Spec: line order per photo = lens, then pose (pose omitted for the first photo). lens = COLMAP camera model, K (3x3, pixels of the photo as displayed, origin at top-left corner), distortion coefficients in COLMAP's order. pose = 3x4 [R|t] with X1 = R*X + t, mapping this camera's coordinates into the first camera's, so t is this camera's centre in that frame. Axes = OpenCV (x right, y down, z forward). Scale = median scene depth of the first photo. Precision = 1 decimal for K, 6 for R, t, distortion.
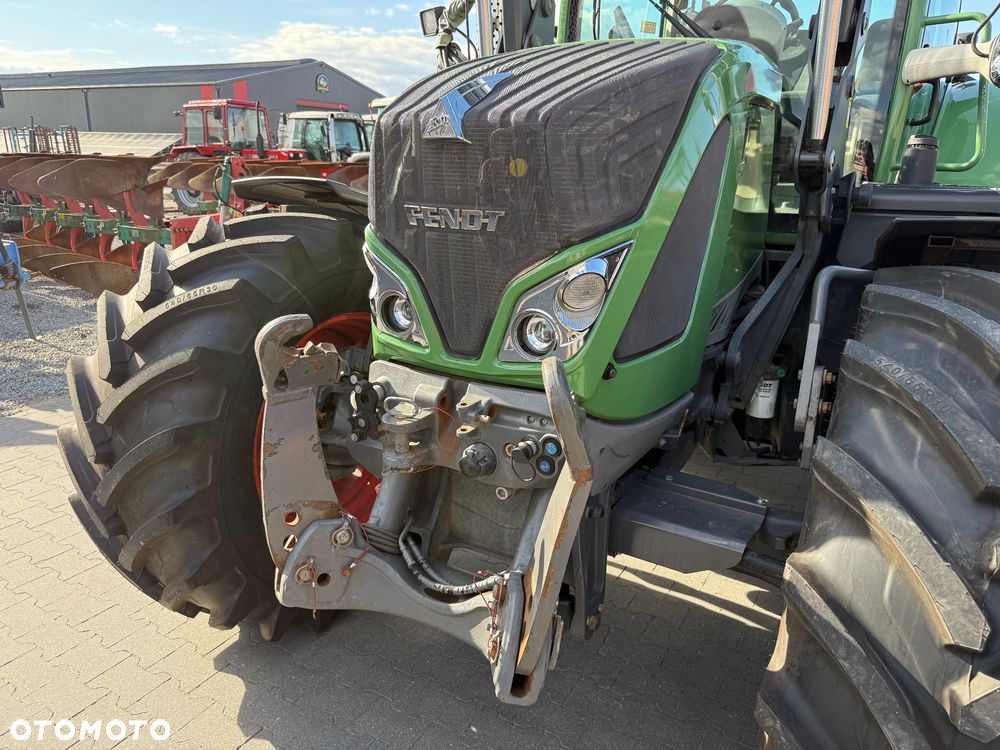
lens RADIAL K [[704.2, 0, 504.3], [0, 704.2, 373.8], [0, 0, 1]] dist [0.053298, -0.066929]
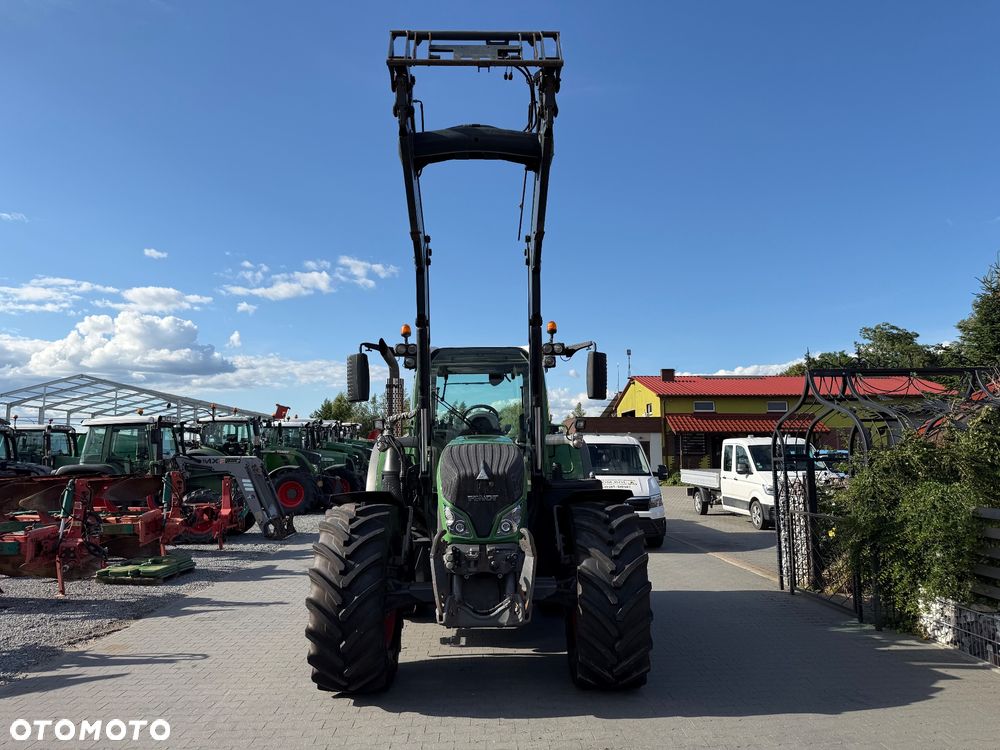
lens RADIAL K [[704.2, 0, 502.2], [0, 704.2, 360.4], [0, 0, 1]] dist [0.053298, -0.066929]
pose [[0.848820, 0.032408, 0.527687, -1.698749], [0.183793, 0.917774, -0.352009, 0.384504], [-0.495706, 0.395778, 0.773069, -1.934827]]
